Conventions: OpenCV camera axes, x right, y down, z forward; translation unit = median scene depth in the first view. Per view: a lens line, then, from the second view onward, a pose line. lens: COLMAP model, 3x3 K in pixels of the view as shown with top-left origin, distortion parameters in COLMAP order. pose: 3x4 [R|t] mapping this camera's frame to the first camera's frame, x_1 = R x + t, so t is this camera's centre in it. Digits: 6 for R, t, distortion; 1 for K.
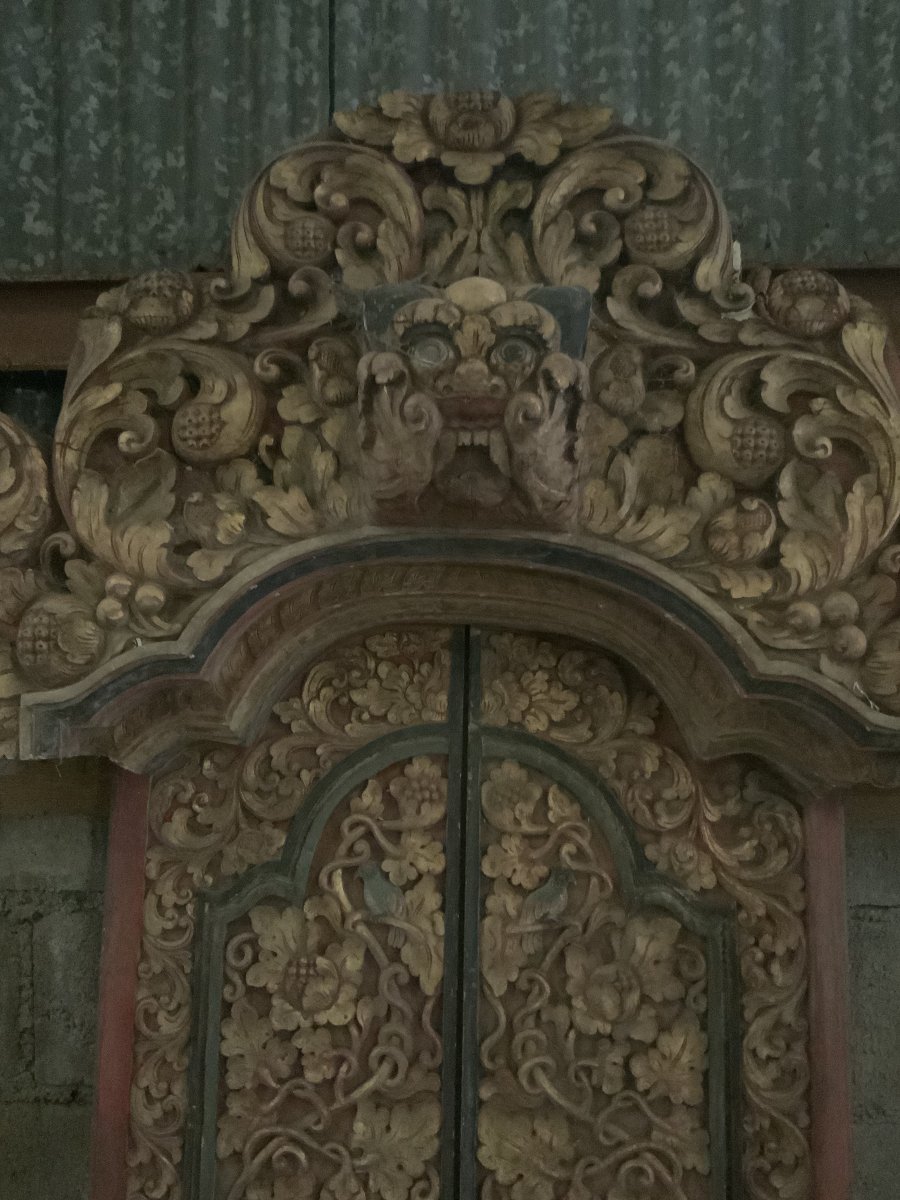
lens RADIAL K [[999.1, 0, 466.0], [0, 999.1, 585.0], [0, 0, 1]] dist [0.086713, -0.175009]
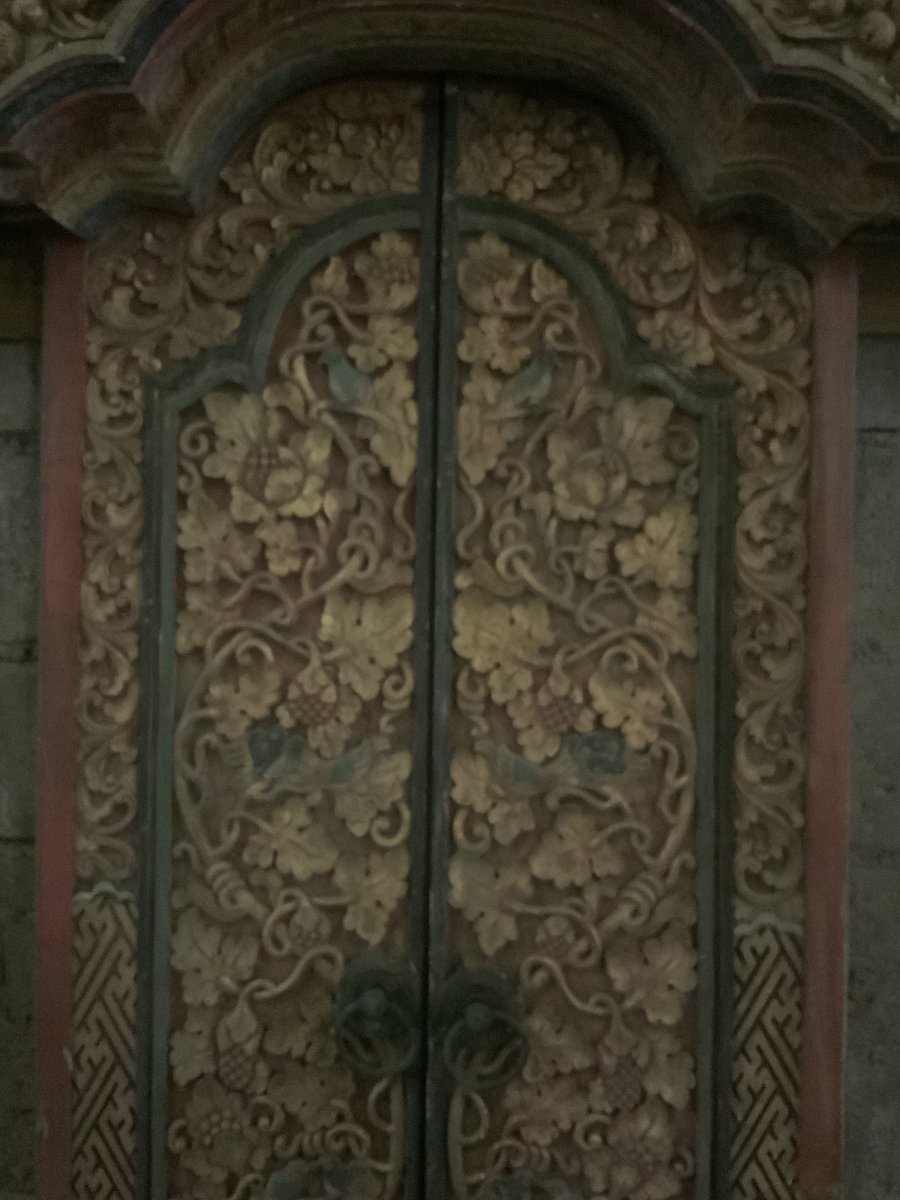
lens RADIAL K [[999.1, 0, 474.8], [0, 999.1, 583.6], [0, 0, 1]] dist [0.086713, -0.175009]
pose [[0.999903, -0.000166, 0.013891, 0.018576], [-0.001690, 0.991046, 0.133513, 0.373217], [-0.013789, -0.133524, 0.990950, 0.072485]]
